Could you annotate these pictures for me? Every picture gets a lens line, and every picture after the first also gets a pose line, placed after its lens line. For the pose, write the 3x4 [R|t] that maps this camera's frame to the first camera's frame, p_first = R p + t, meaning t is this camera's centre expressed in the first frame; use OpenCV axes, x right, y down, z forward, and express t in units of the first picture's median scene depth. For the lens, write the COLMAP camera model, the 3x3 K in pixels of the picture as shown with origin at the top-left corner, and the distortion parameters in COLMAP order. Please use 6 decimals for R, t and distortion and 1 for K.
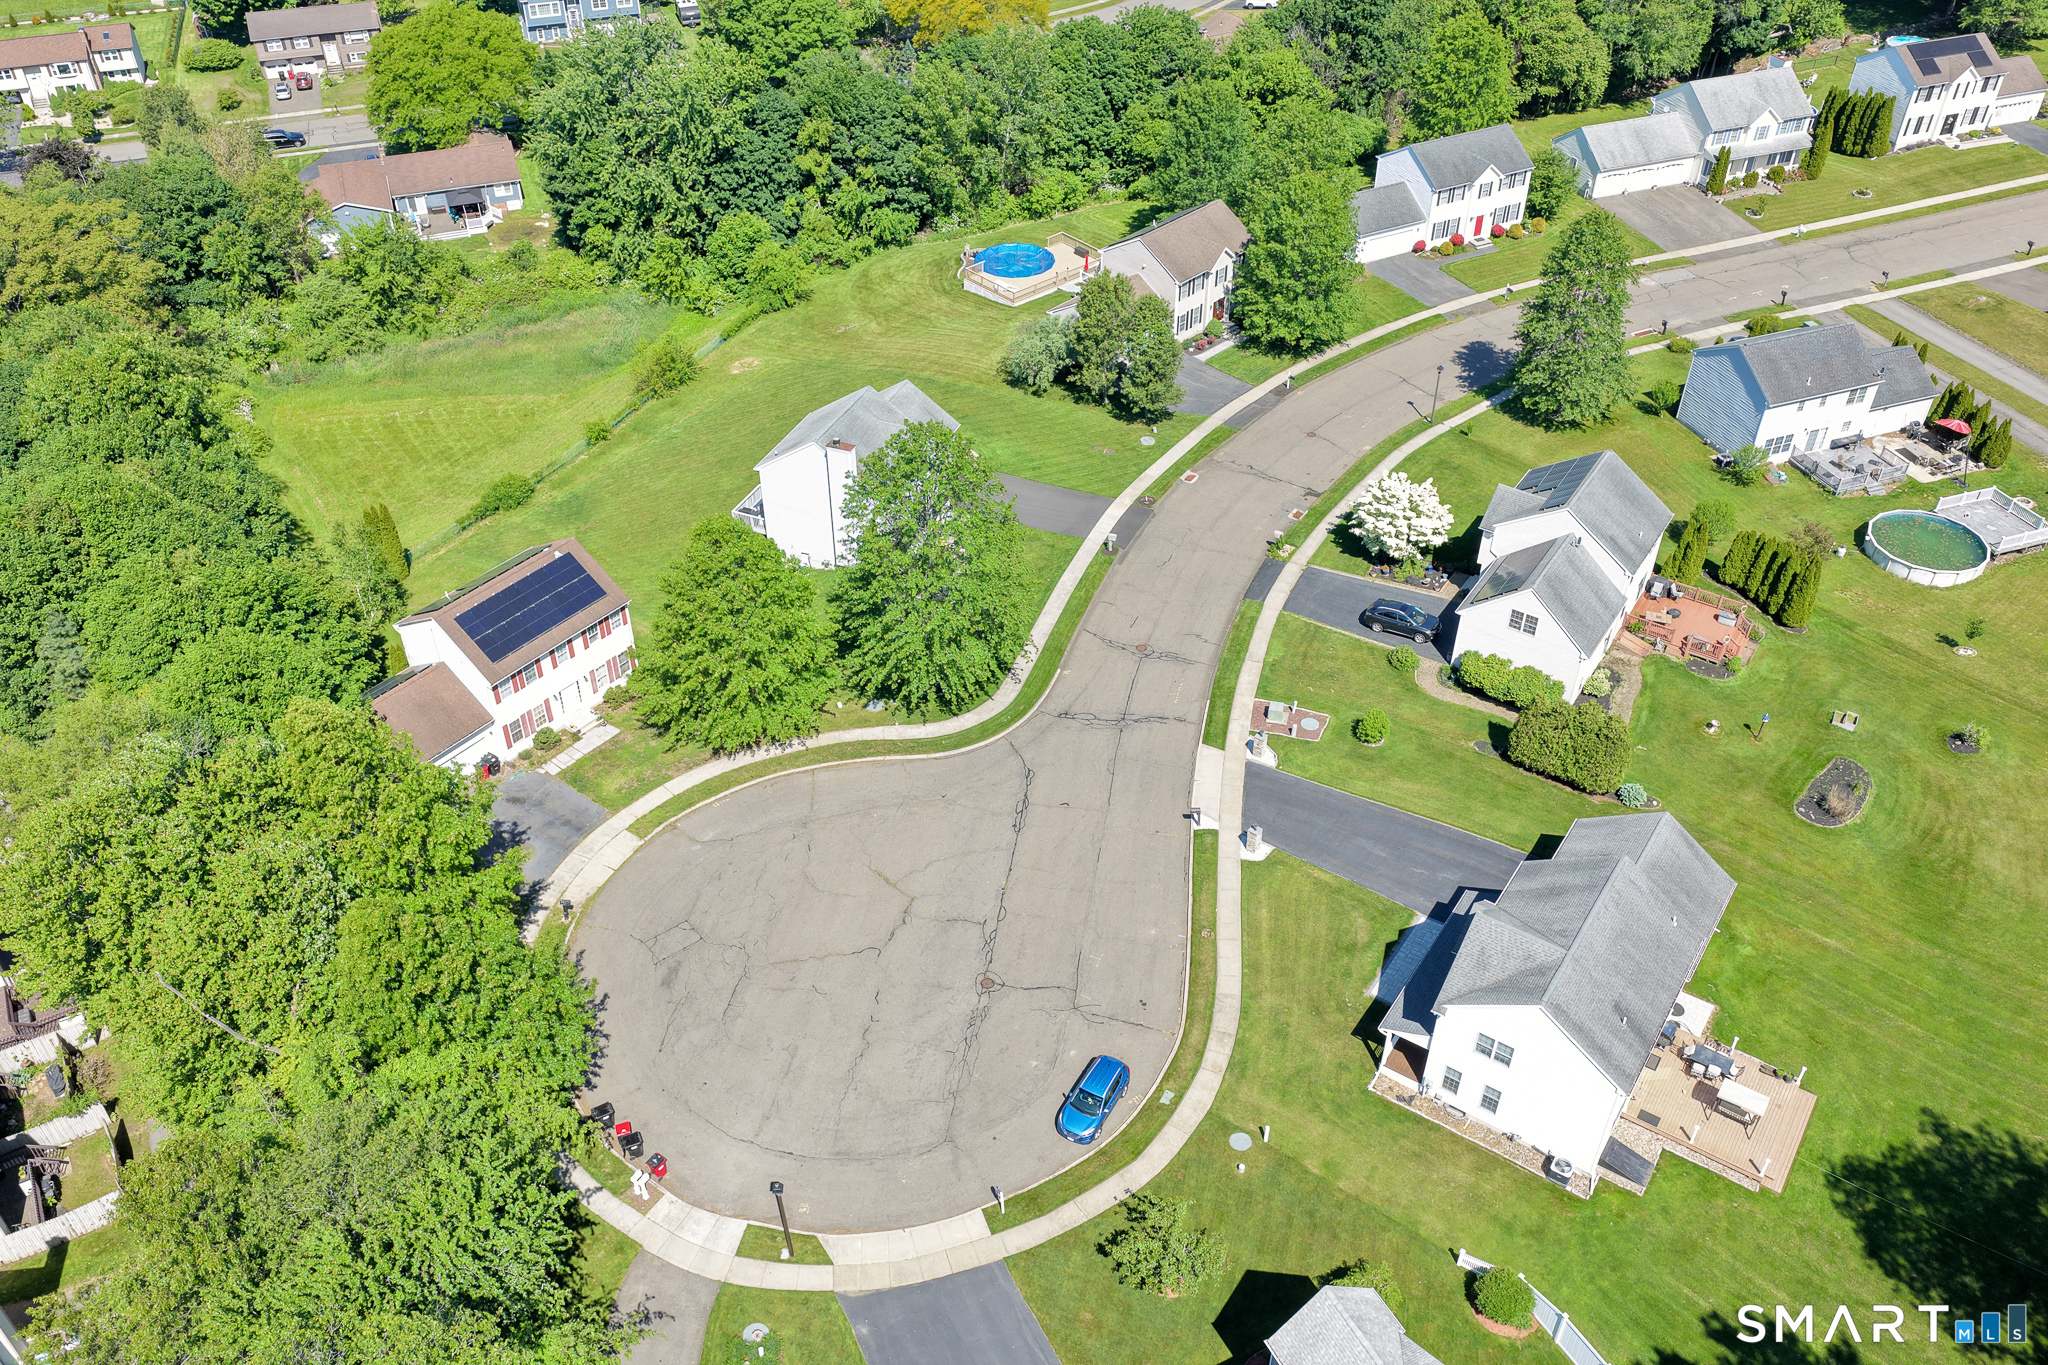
lens RADIAL K [[1693.6, 0, 1024.0], [0, 1693.6, 682.5], [0, 0, 1]] dist [0.003153, 0.004055]
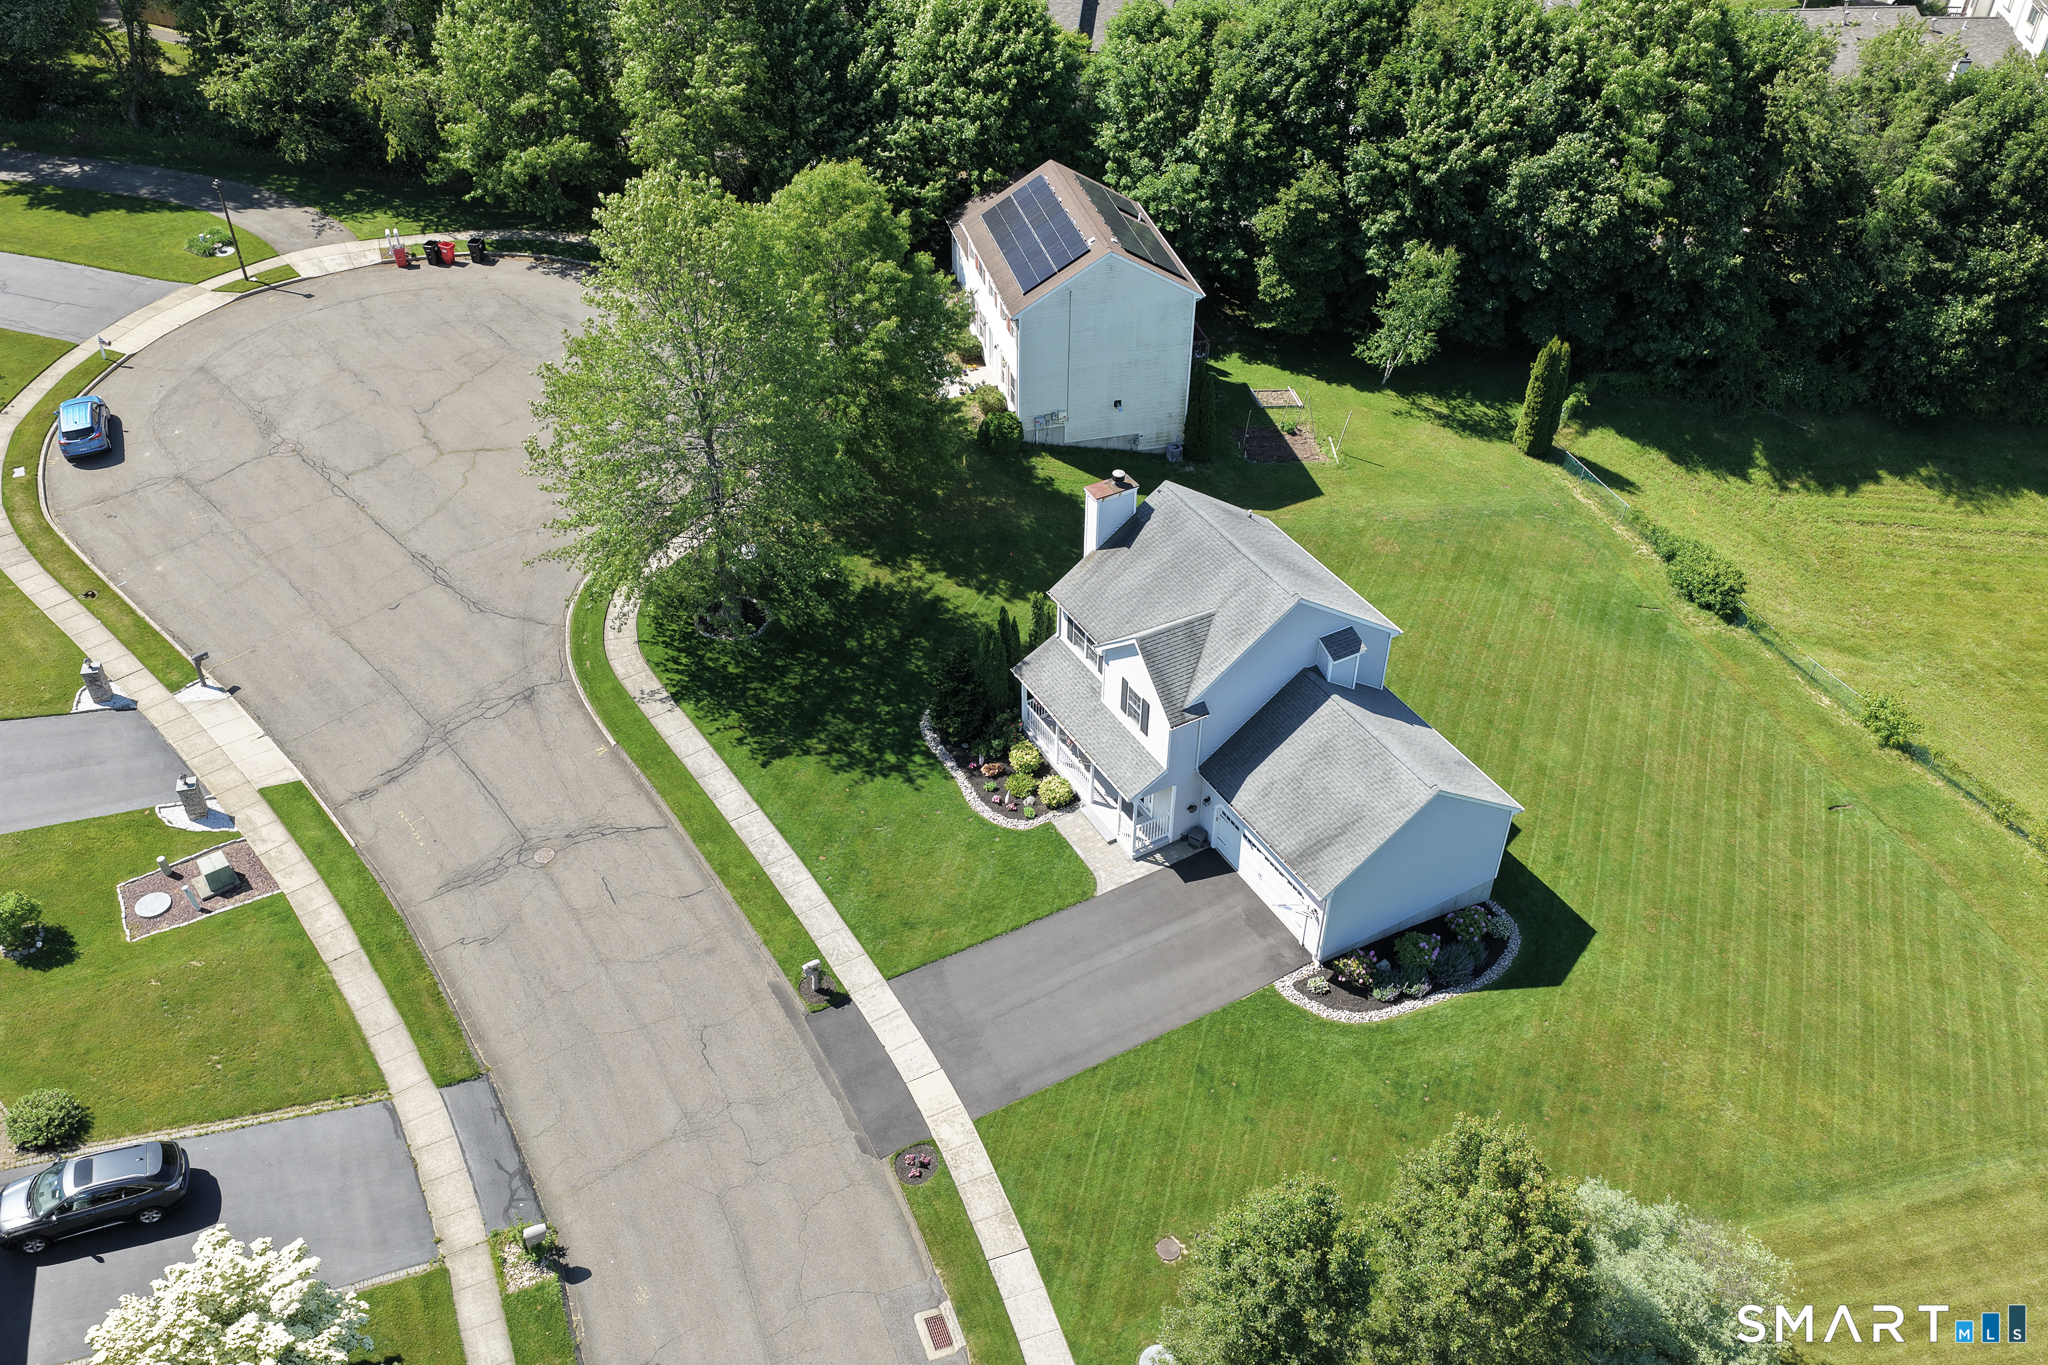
lens RADIAL K [[1706.1, 0, 1024.0], [0, 1706.1, 682.5], [0, 0, 1]] dist [-0.016852, 0.039028]
pose [[-0.611502, 0.497957, -0.614902, 0.343137], [-0.505636, 0.351823, 0.787752, -0.661241], [0.608604, 0.792628, 0.036644, 1.255225]]
